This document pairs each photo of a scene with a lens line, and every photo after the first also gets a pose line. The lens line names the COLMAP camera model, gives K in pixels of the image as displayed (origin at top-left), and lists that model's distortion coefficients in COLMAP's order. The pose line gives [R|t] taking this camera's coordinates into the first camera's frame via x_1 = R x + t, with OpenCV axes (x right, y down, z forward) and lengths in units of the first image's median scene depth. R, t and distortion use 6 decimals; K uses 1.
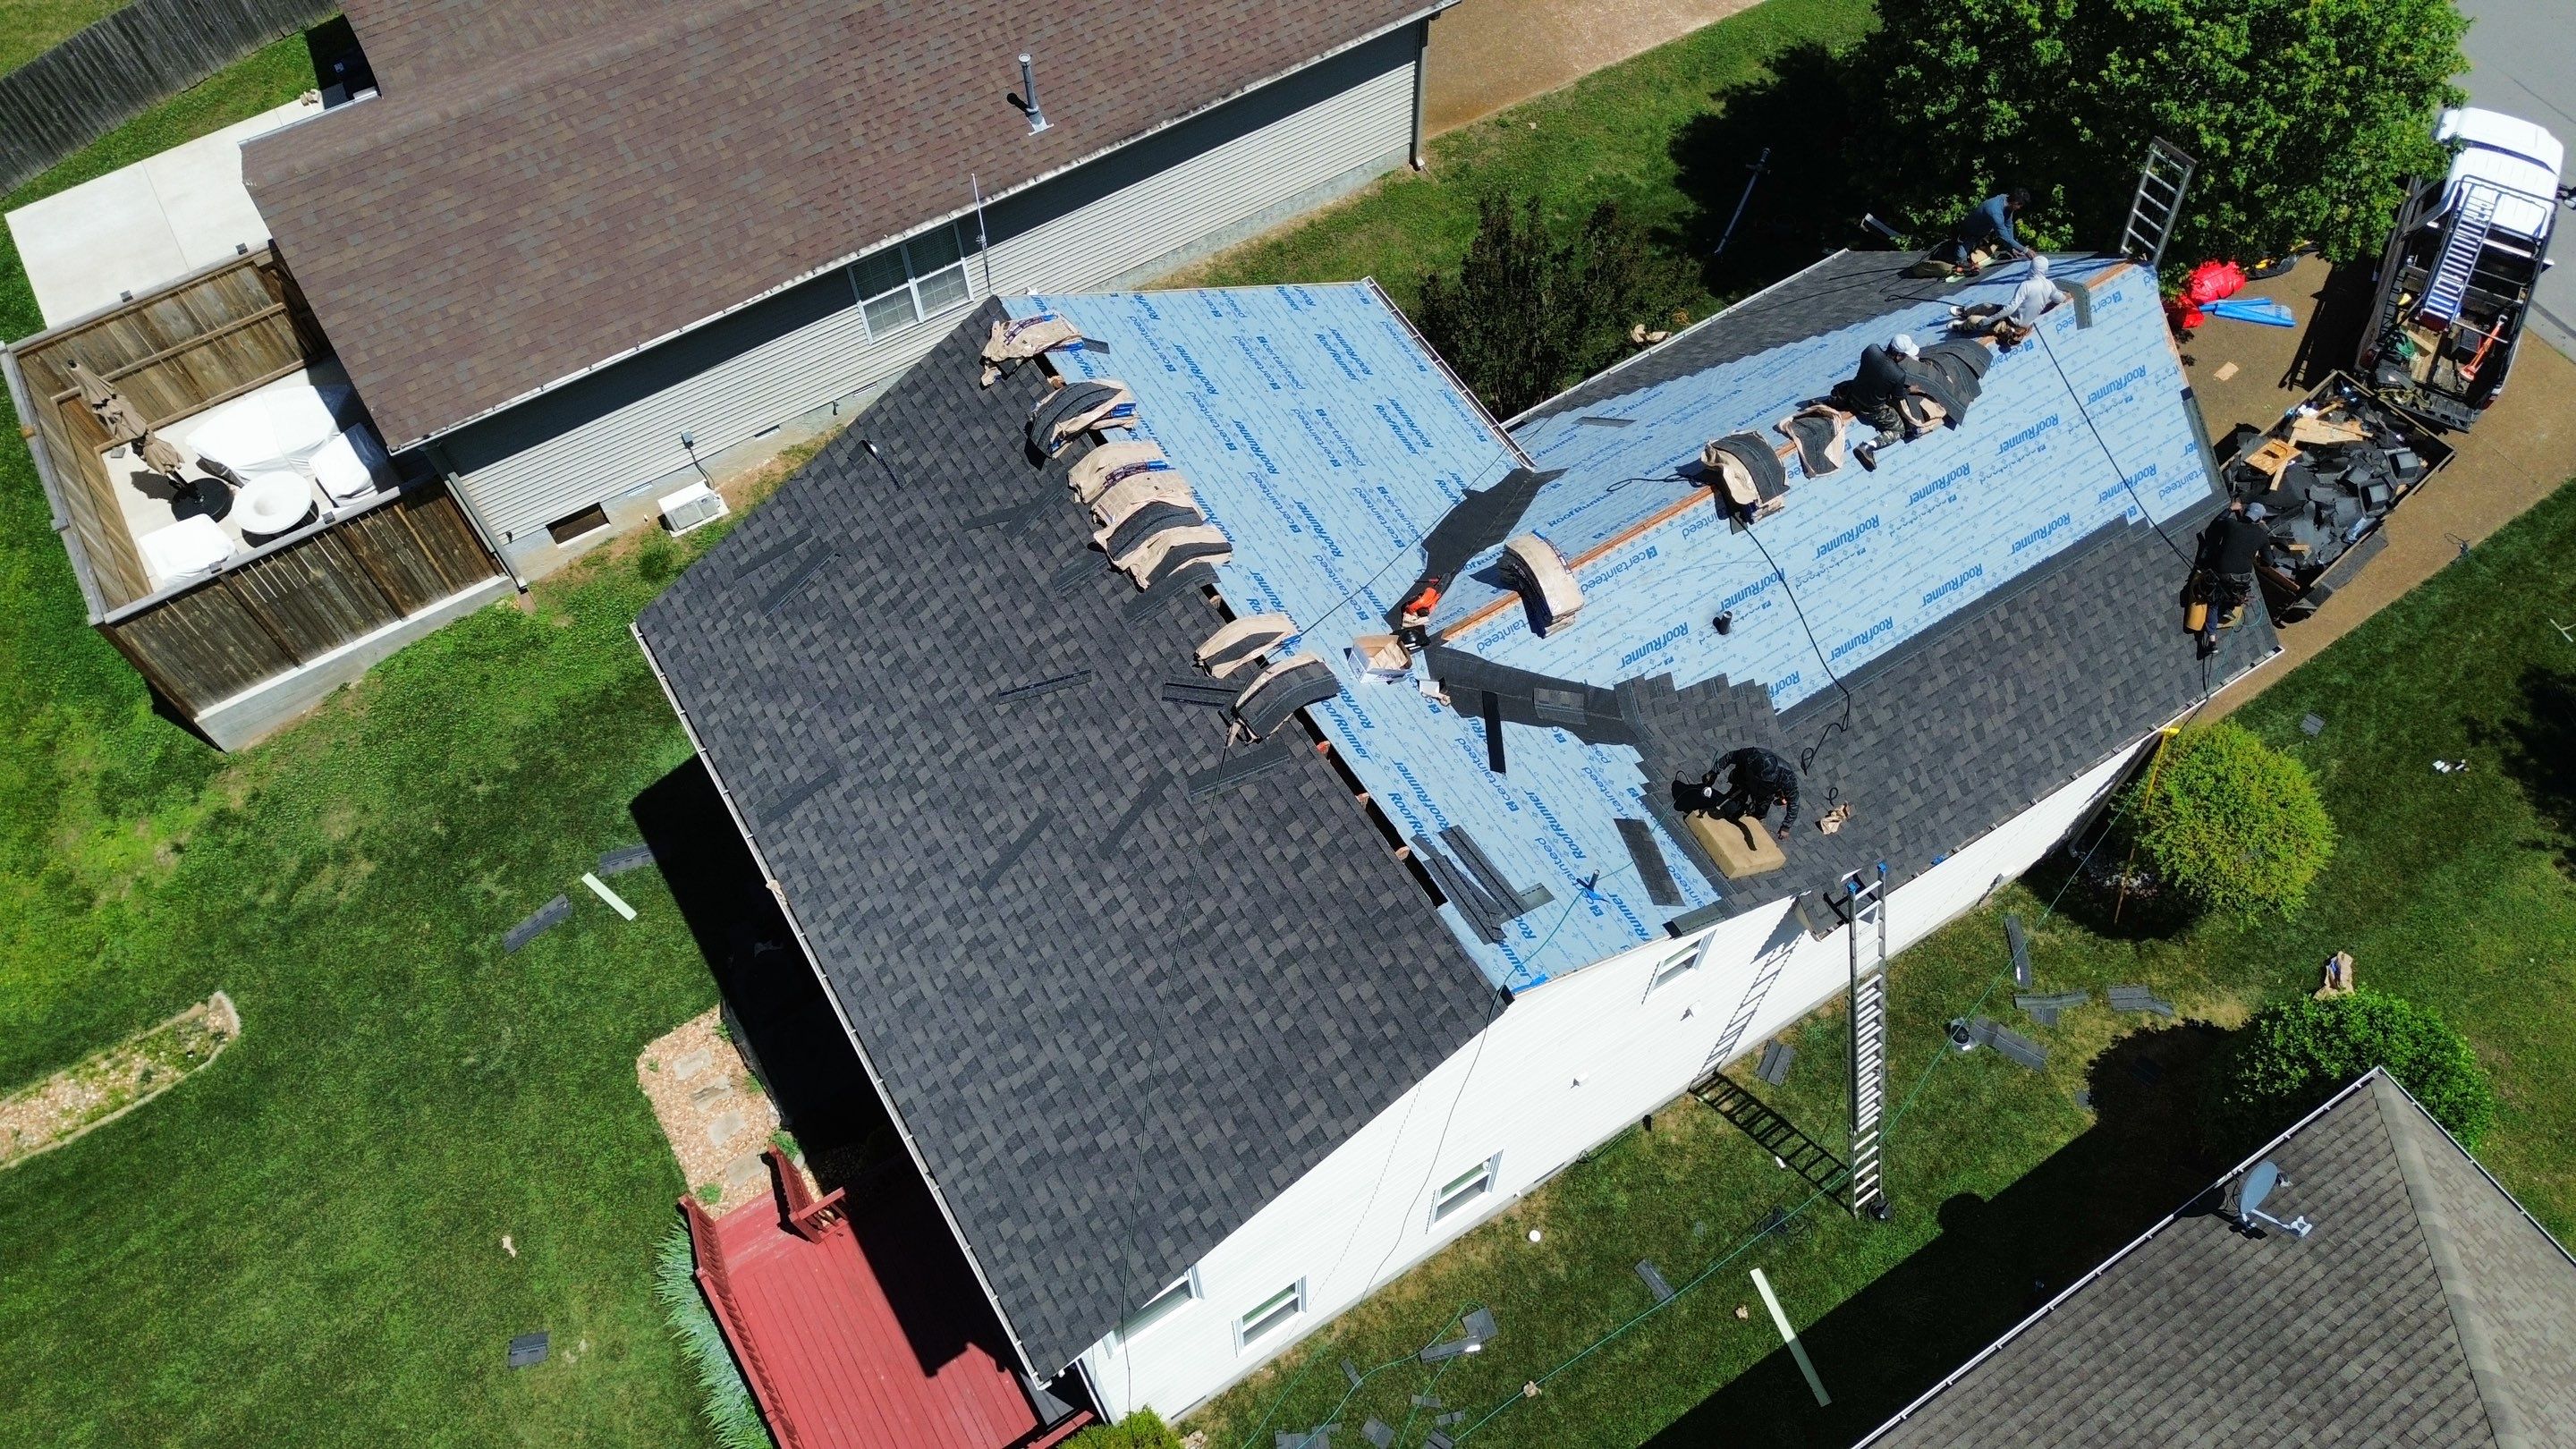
lens RADIAL K [[1817.8, 0, 1291.9], [0, 1817.8, 724.0], [0, 0, 1]] dist [0.060557, -0.045453]
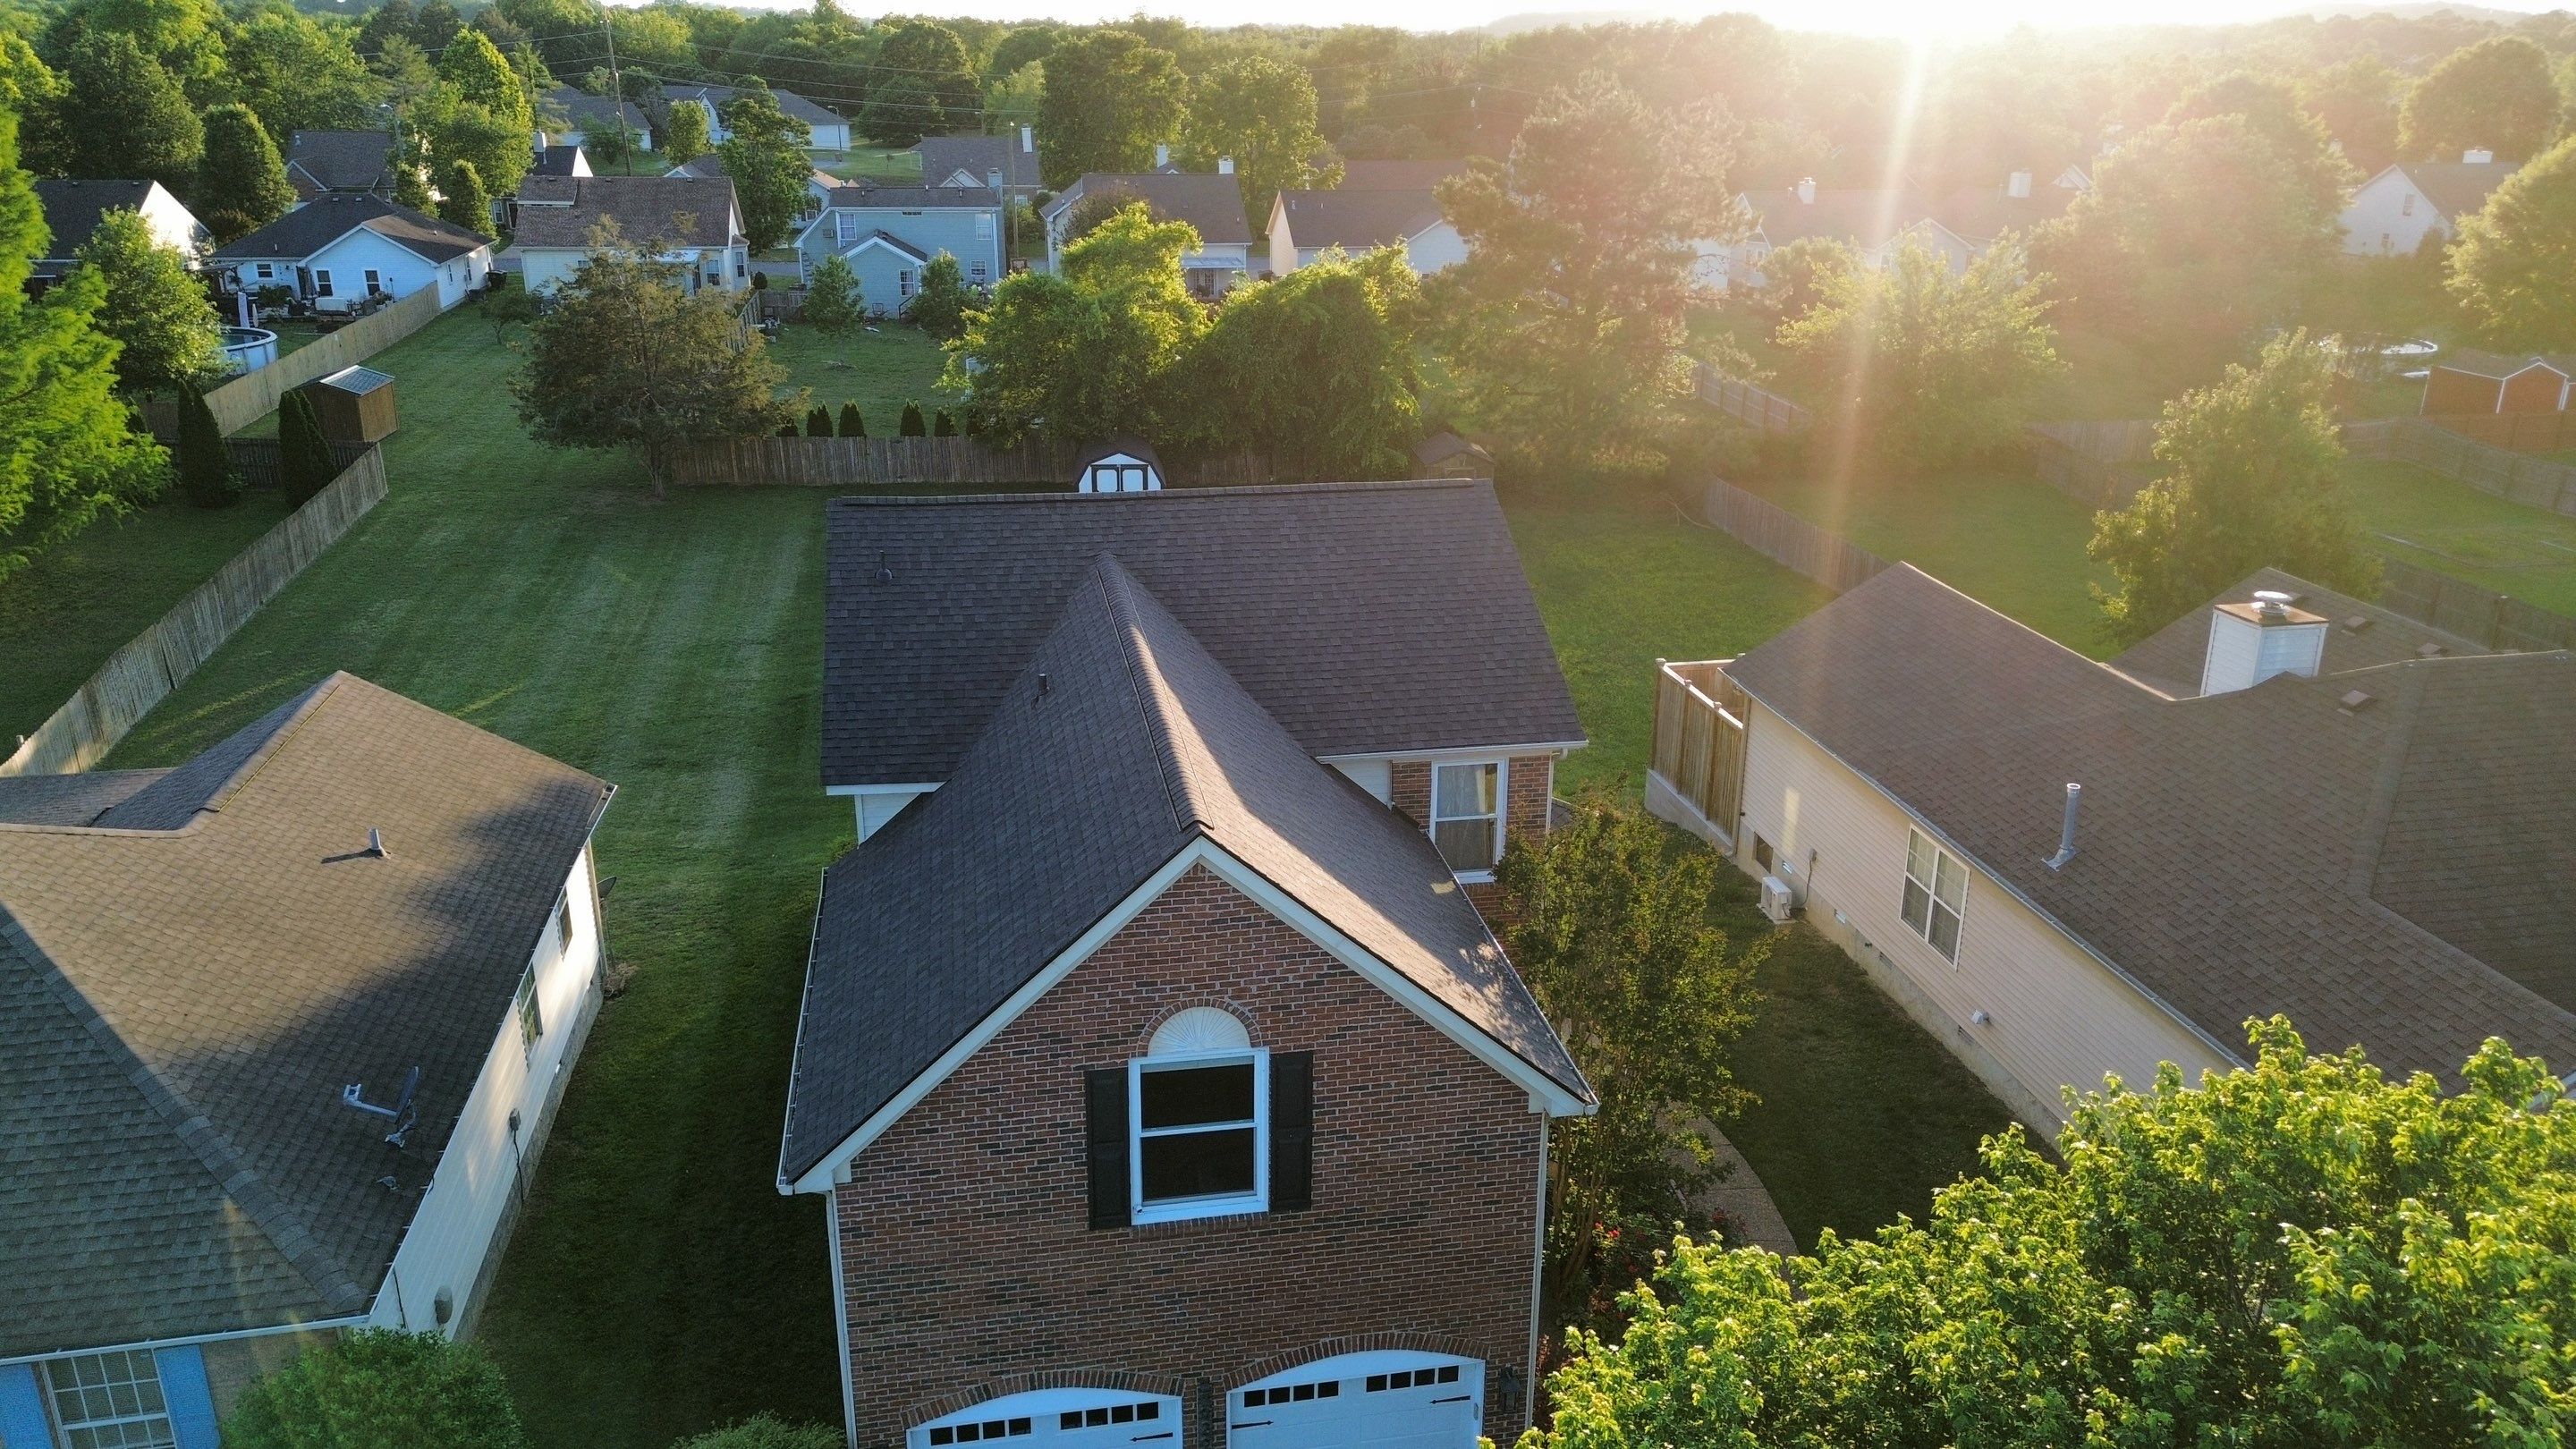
lens RADIAL K [[1815.0, 0, 1297.3], [0, 1815.0, 718.6], [0, 0, 1]] dist [0.068017, -0.059121]
pose [[-0.365301, 0.319731, -0.874258, 0.961850], [-0.800937, 0.370664, 0.470222, -0.581230], [0.474401, 0.871998, 0.120681, 0.762166]]
